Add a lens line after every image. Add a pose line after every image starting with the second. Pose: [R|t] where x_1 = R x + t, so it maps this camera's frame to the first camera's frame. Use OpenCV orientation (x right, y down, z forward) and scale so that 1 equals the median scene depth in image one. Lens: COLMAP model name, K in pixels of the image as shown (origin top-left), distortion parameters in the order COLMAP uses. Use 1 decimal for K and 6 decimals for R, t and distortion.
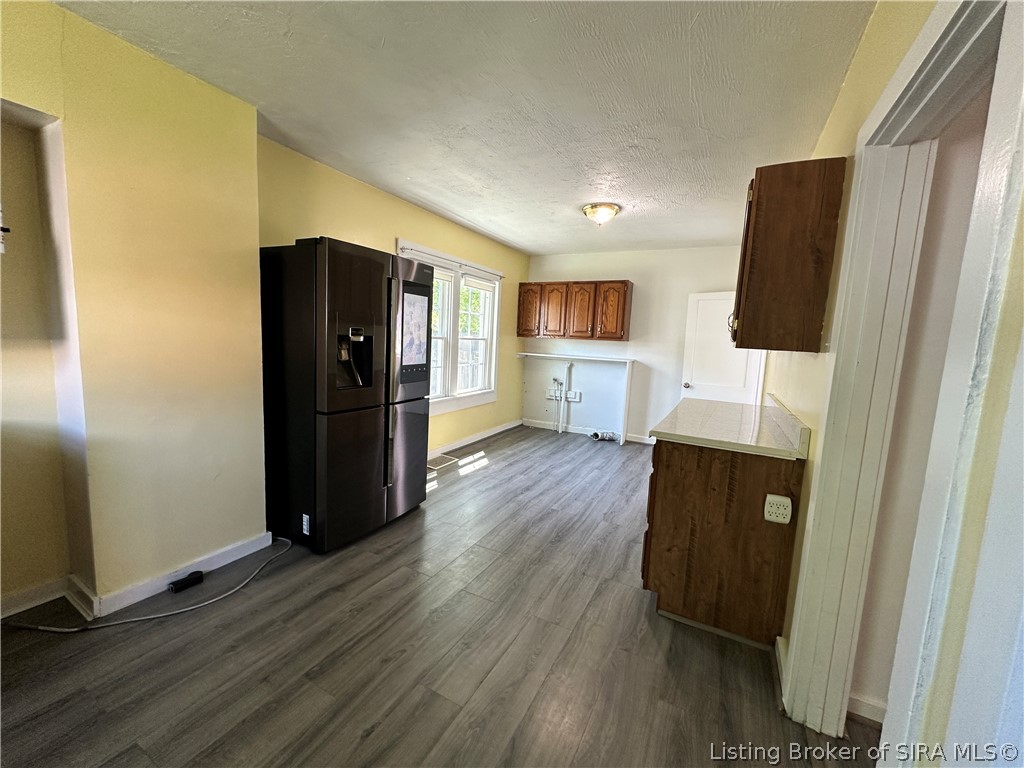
lens RADIAL K [[407.9, 0, 509.4], [0, 407.9, 382.7], [0, 0, 1]] dist [-0.002352, 0.000521]
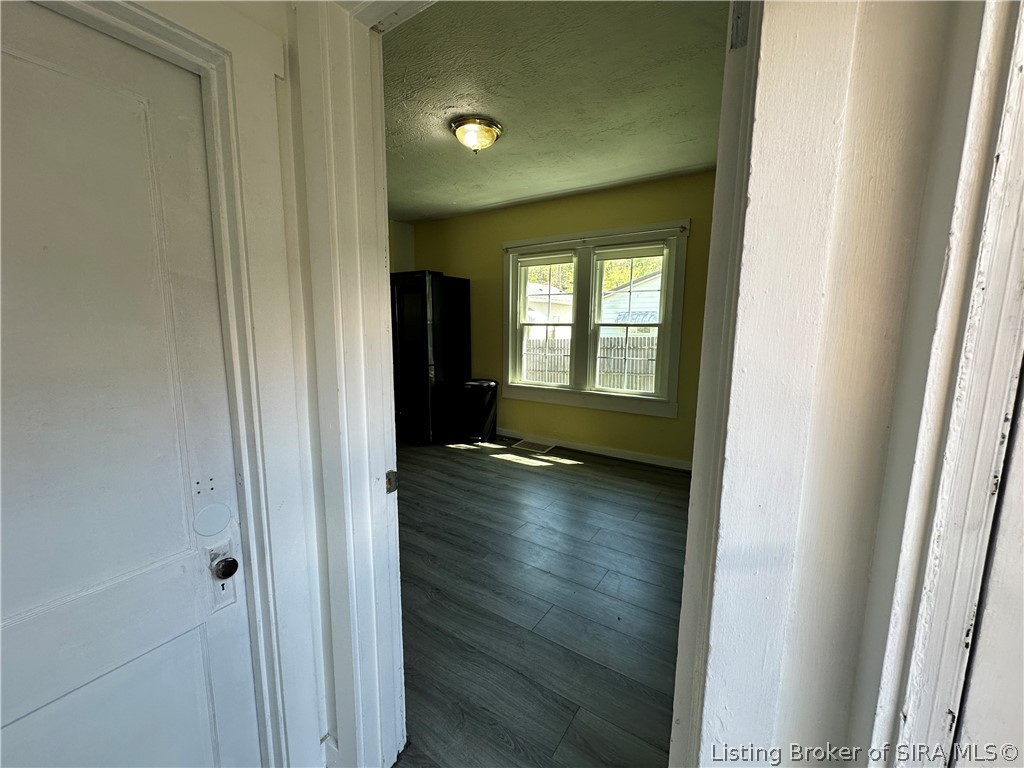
lens RADIAL K [[407.9, 0, 510.8], [0, 407.9, 381.2], [0, 0, 1]] dist [-0.002352, 0.000521]
pose [[-0.095437, 0.087643, -0.991570, 0.825802], [-0.125205, 0.987149, 0.099303, -0.060964], [0.987530, 0.133627, -0.083237, 1.012011]]
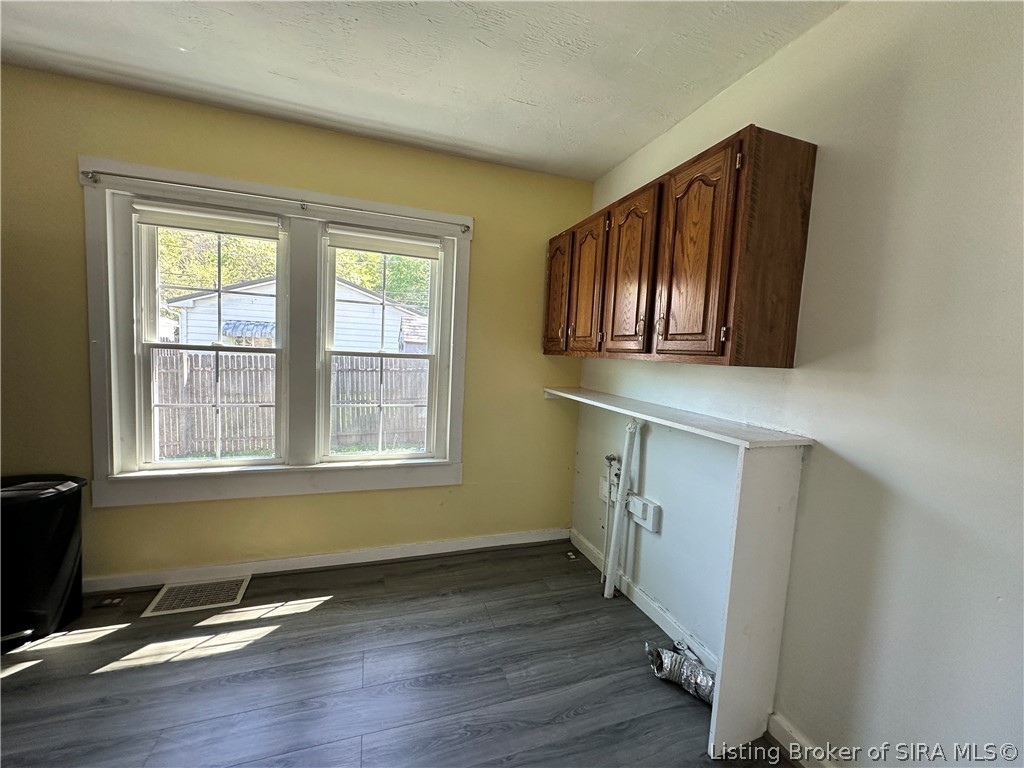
lens RADIAL K [[407.9, 0, 511.5], [0, 407.9, 383.2], [0, 0, 1]] dist [-0.002352, 0.000521]
pose [[0.735023, 0.046245, -0.676463, 0.432023], [-0.093032, 0.995114, -0.033057, -0.083972], [0.671629, 0.087230, 0.735734, 0.869632]]
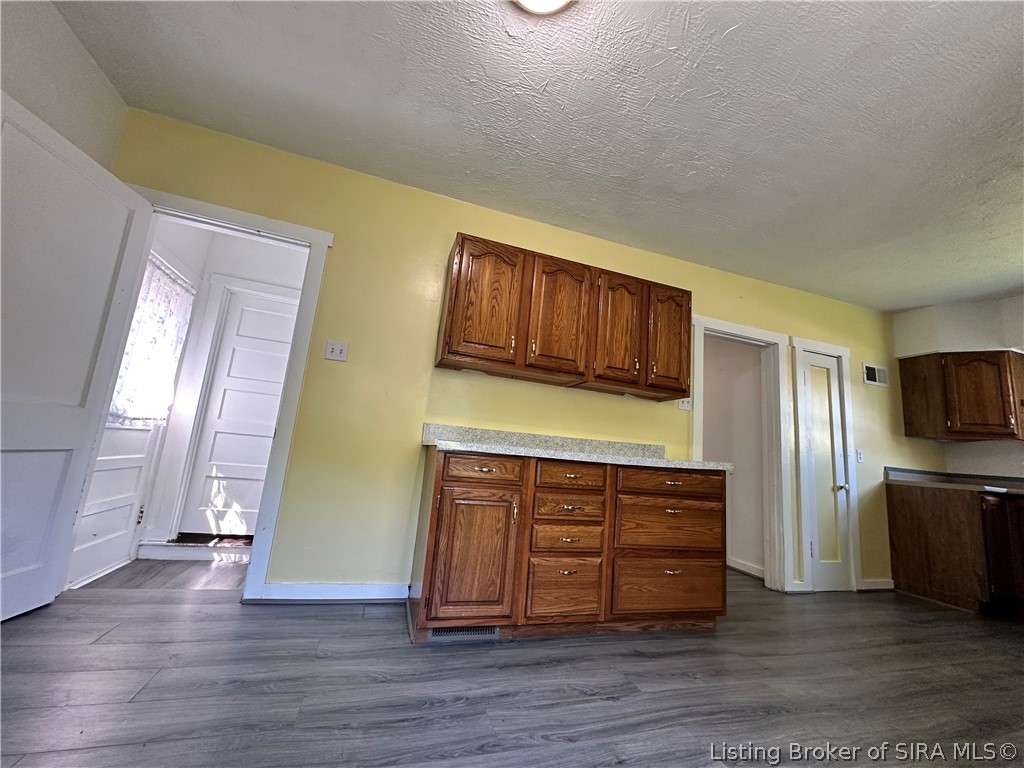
lens RADIAL K [[407.9, 0, 512.4], [0, 407.9, 381.9], [0, 0, 1]] dist [-0.002352, 0.000521]
pose [[-0.712109, 0.010693, 0.701988, -0.014382], [-0.042414, 0.997403, -0.058217, -0.009489], [-0.700787, -0.071231, -0.709806, 1.086390]]
